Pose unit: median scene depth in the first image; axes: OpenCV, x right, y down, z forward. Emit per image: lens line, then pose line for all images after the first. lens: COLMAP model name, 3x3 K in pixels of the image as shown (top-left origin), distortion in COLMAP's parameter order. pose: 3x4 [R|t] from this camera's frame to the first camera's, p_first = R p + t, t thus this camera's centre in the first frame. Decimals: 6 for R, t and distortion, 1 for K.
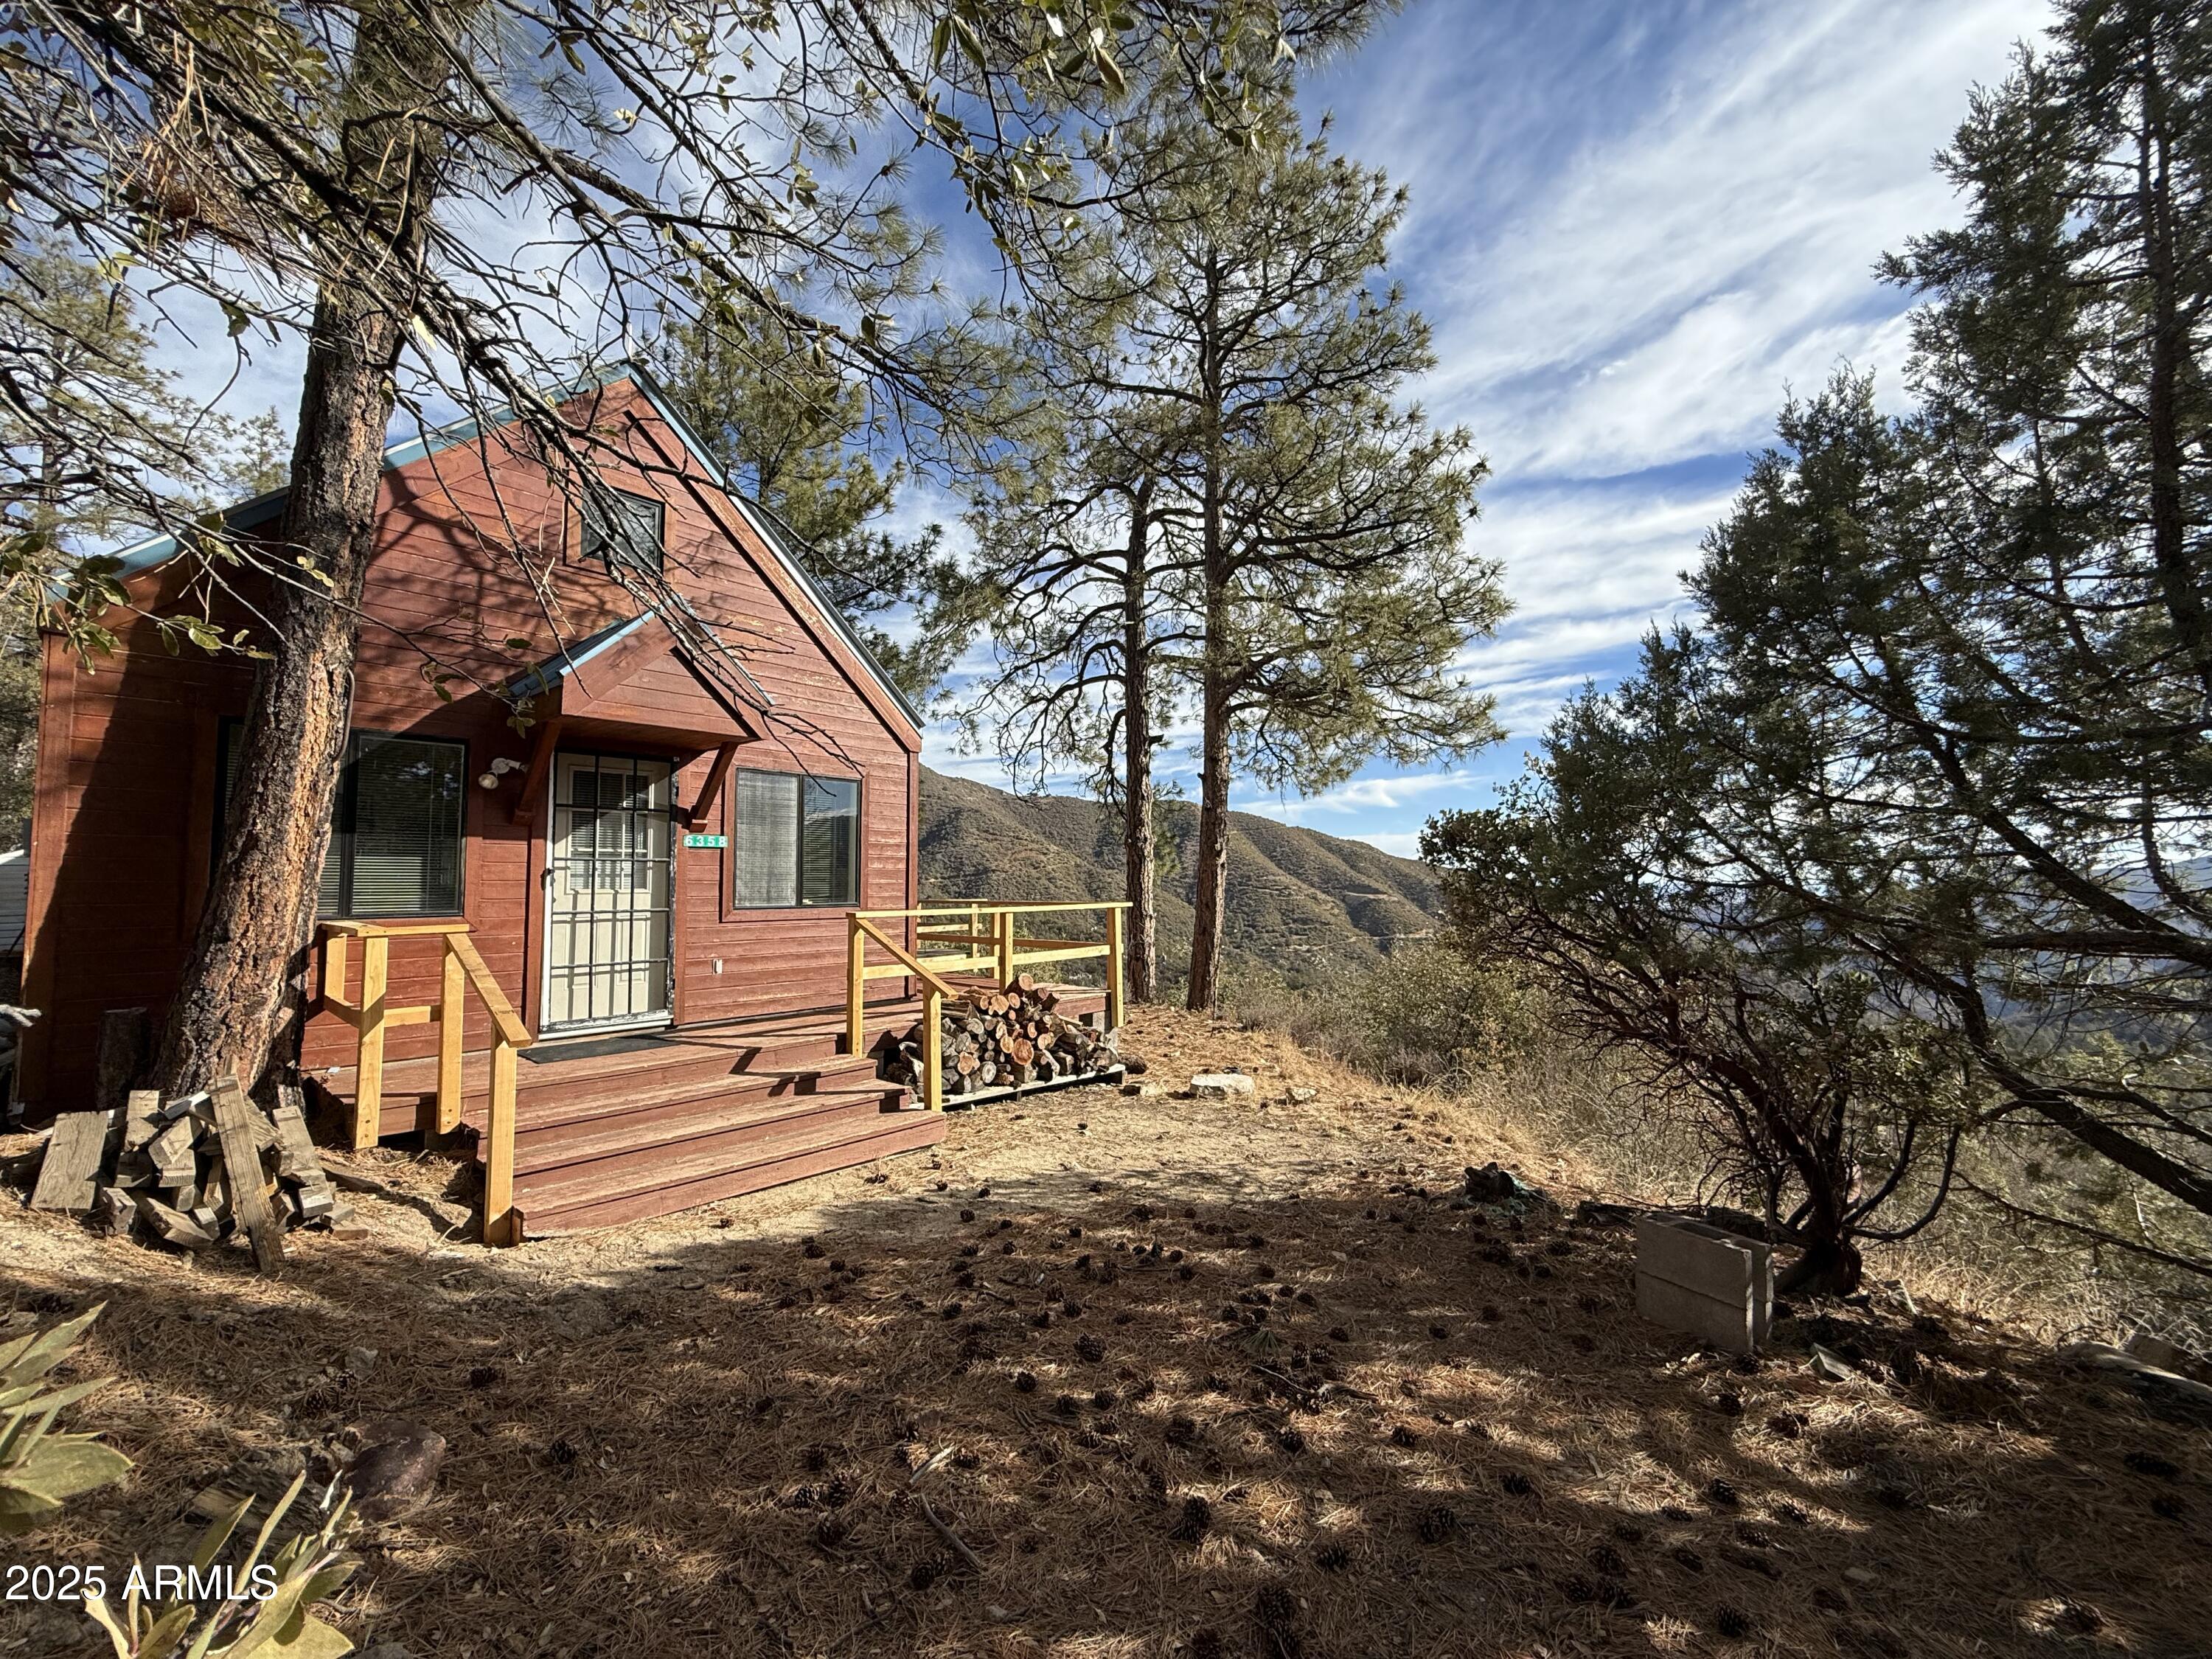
lens RADIAL K [[881.1, 0, 1079.1], [0, 881.1, 828.7], [0, 0, 1]] dist [-0.000761, -0.000084]
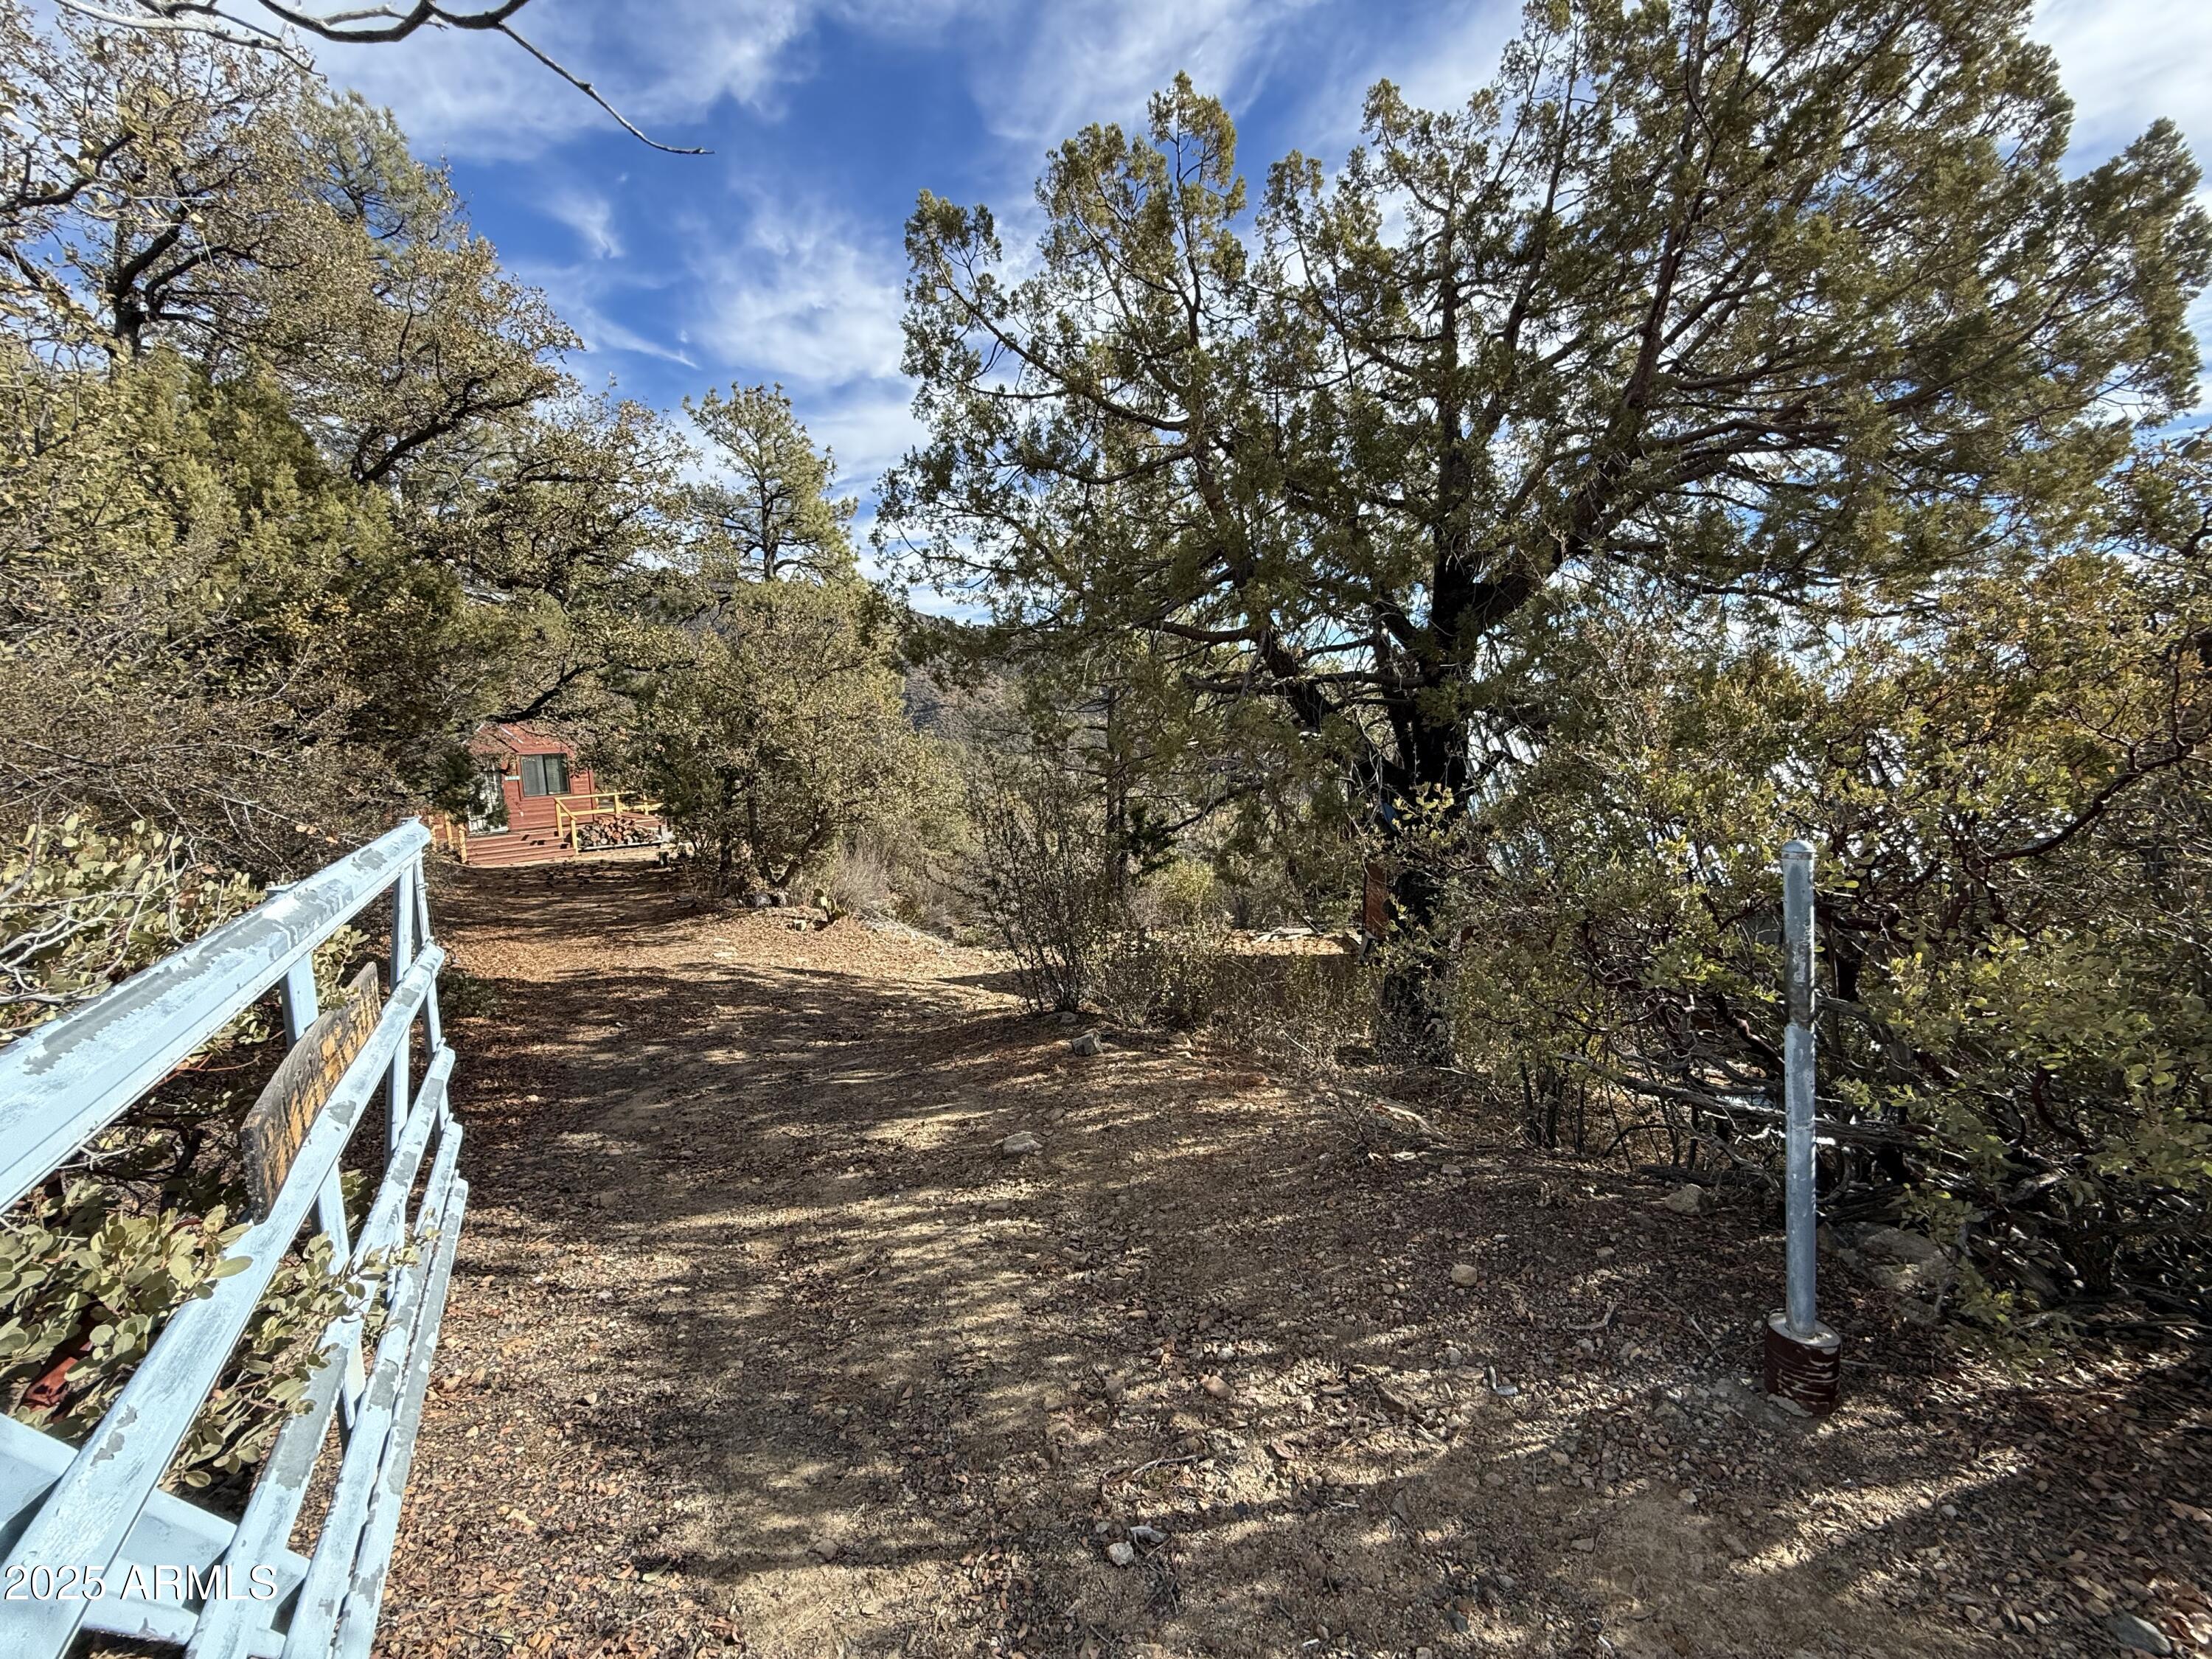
lens RADIAL K [[881.1, 0, 1106.2], [0, 881.1, 838.1], [0, 0, 1]] dist [-0.000761, -0.000084]
pose [[0.997361, -0.028455, 0.066796, 1.647535], [0.014705, 0.980102, 0.197950, -0.401377], [-0.071099, -0.196445, 0.977934, -2.564232]]
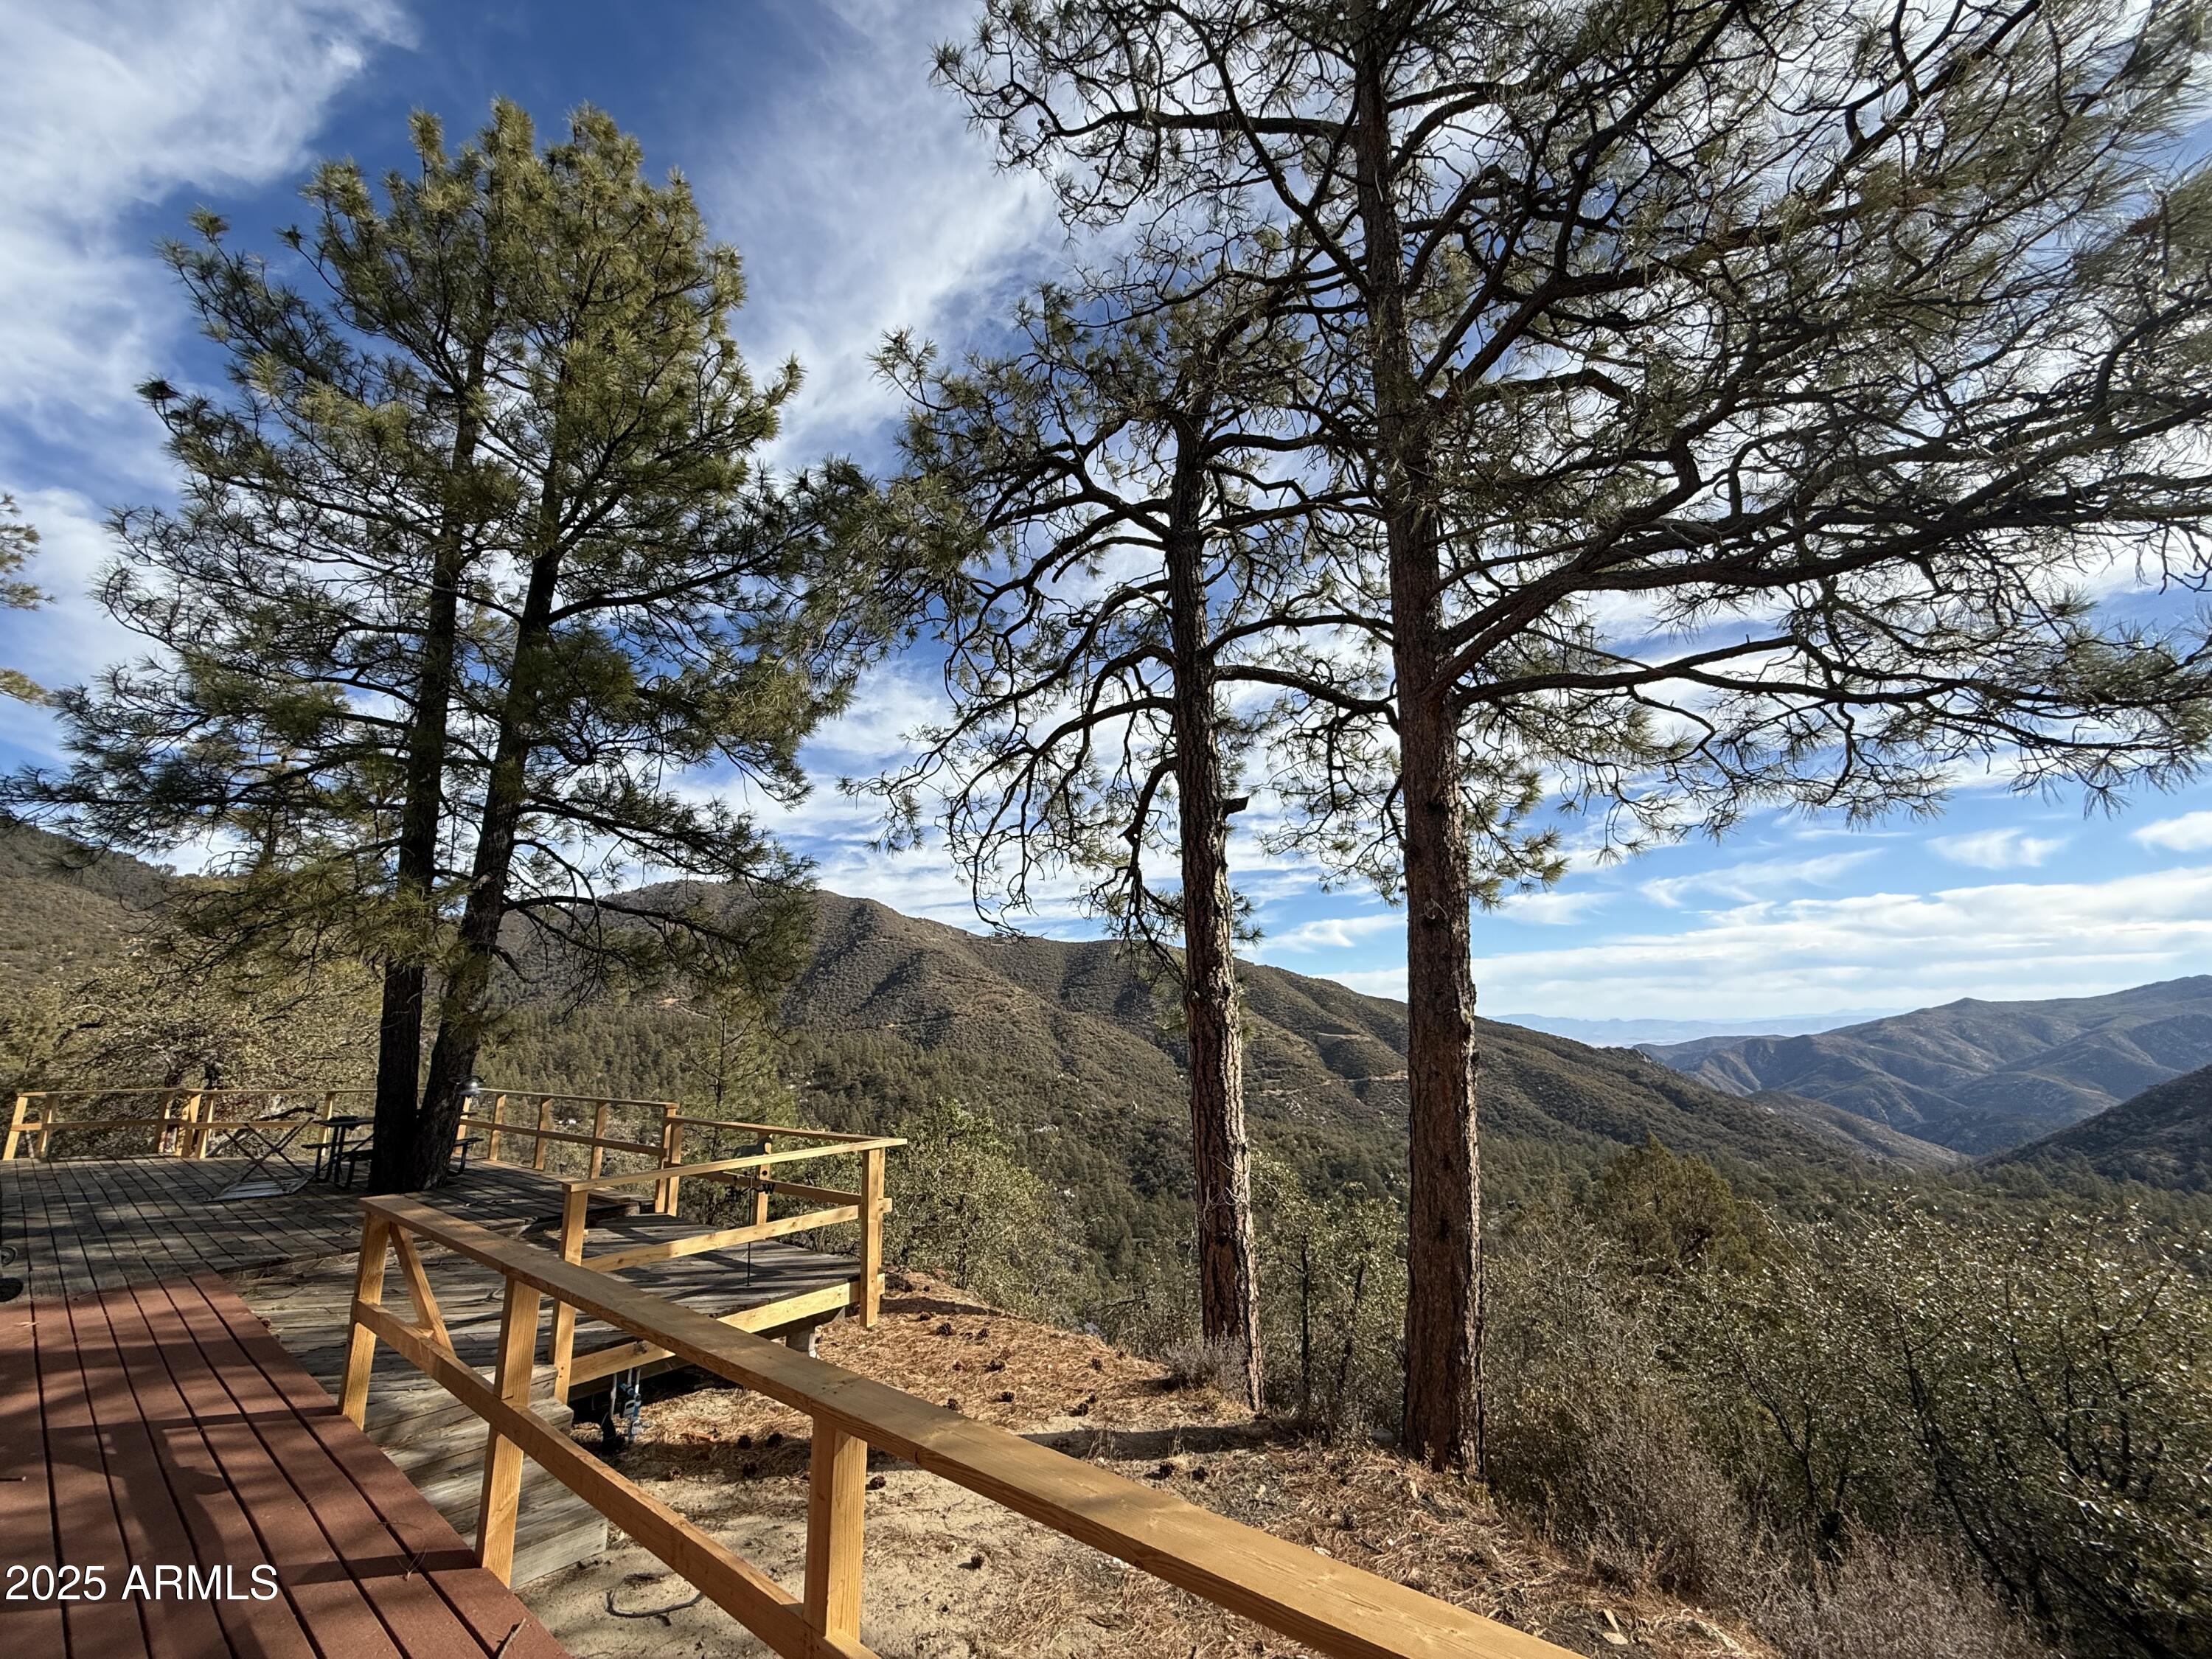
lens RADIAL K [[881.1, 0, 1105.4], [0, 881.1, 822.6], [0, 0, 1]] dist [-0.000761, -0.000084]
pose [[0.997658, 0.003181, 0.068322, -0.029490], [0.008080, 0.986441, -0.163917, -0.001515], [-0.067917, 0.164085, 0.984105, 0.456609]]
